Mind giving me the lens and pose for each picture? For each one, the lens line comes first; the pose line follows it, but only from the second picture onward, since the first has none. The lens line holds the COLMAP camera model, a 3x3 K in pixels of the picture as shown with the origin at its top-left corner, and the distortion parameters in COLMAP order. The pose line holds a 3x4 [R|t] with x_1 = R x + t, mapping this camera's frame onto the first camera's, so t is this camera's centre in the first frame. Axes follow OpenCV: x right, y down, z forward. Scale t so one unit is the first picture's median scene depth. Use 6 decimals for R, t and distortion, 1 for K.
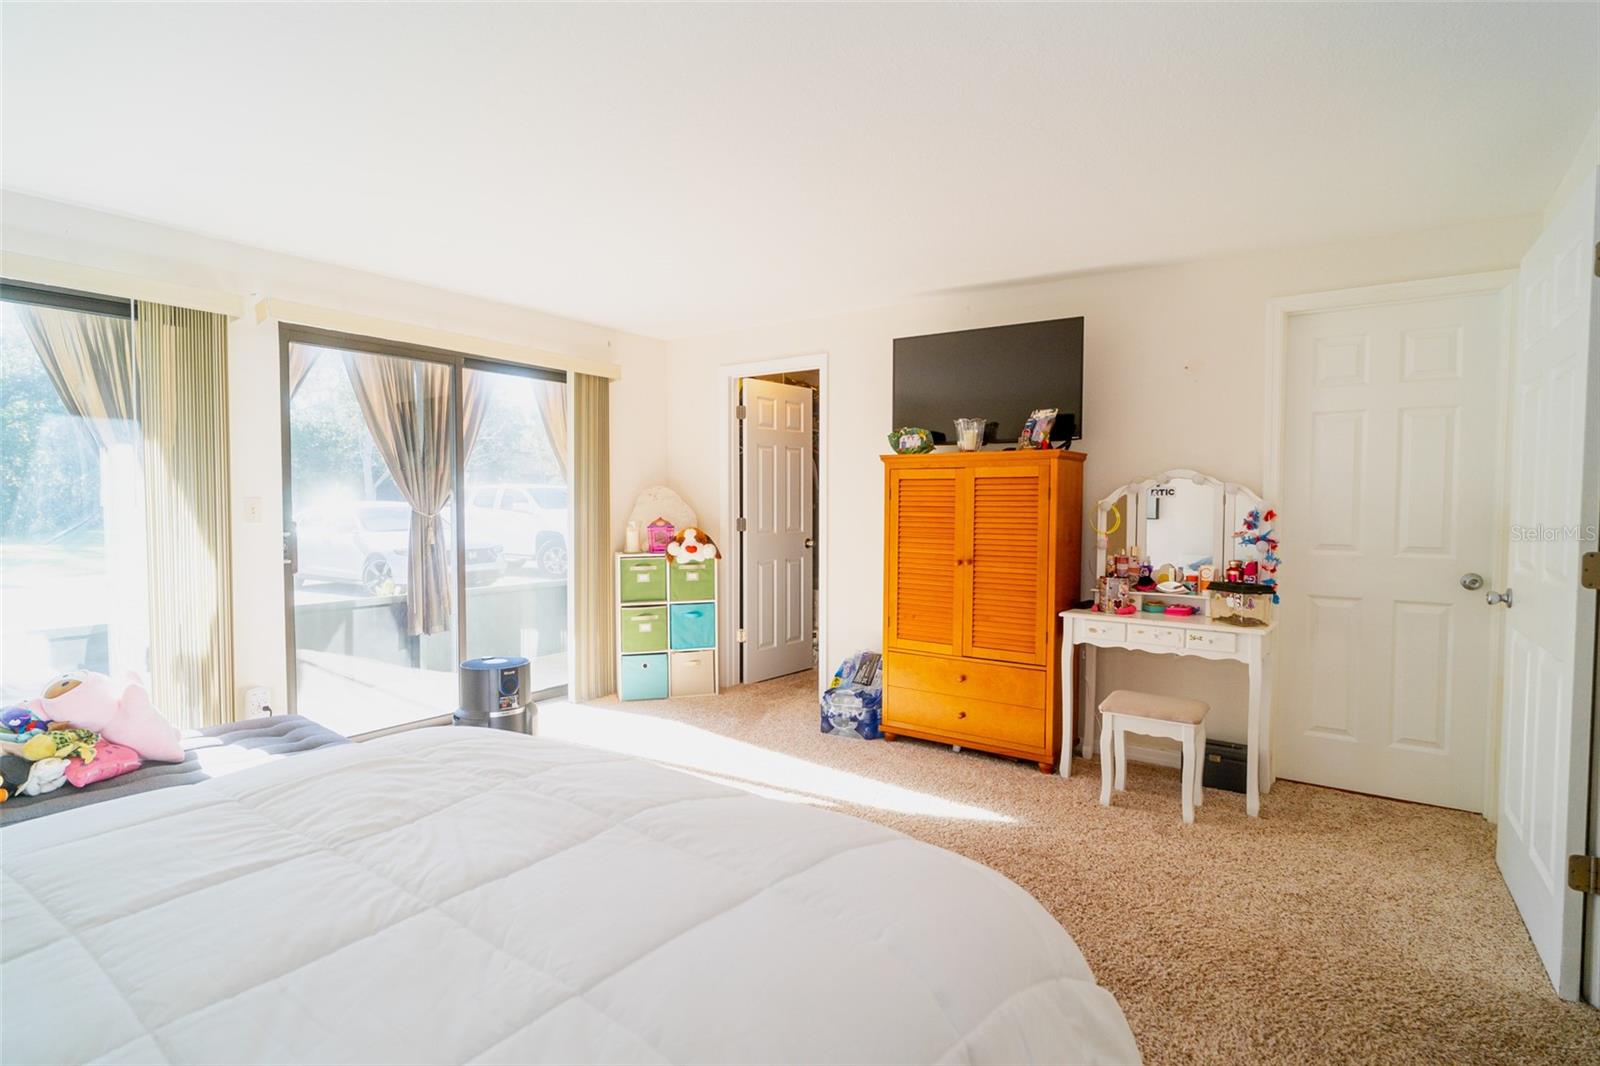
lens RADIAL K [[851.0, 0, 800.0], [0, 851.0, 533.0], [0, 0, 1]] dist [-0.001830, -0.000107]
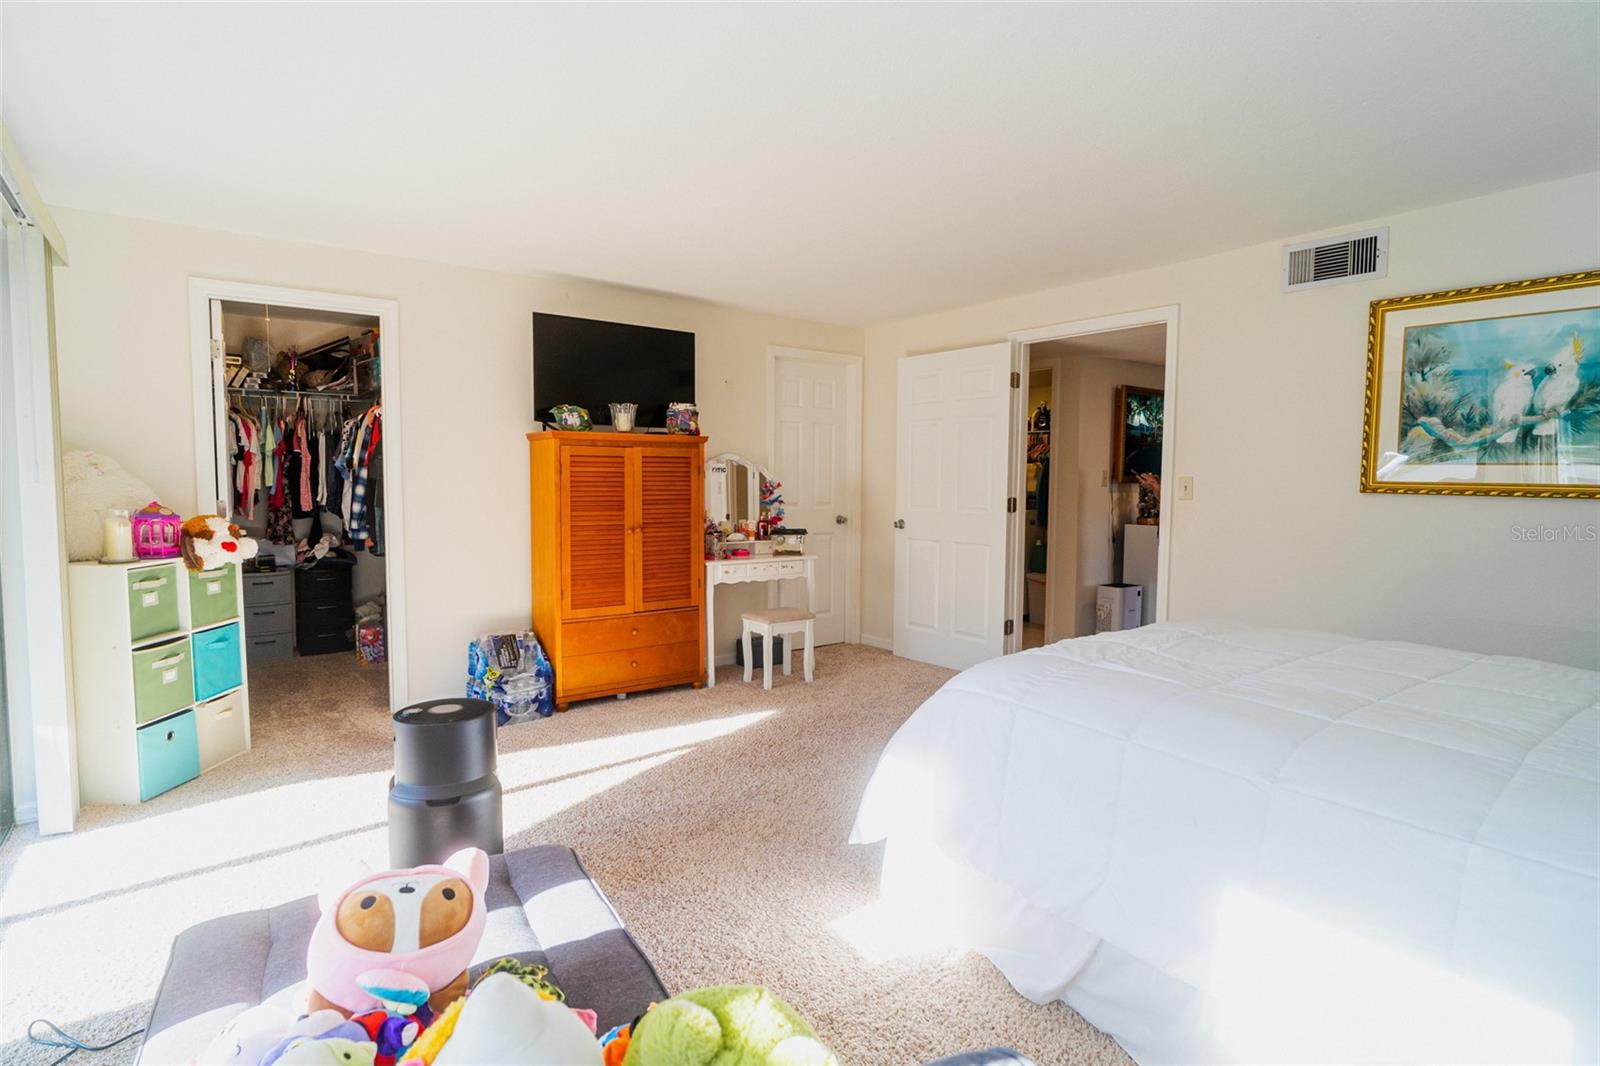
lens RADIAL K [[851.0, 0, 800.0], [0, 851.0, 533.0], [0, 0, 1]] dist [-0.001830, -0.000107]
pose [[0.268904, -0.067488, 0.960800, -0.839473], [0.031168, 0.997629, 0.061352, -0.024958], [-0.962662, 0.013449, 0.270370, 0.475264]]
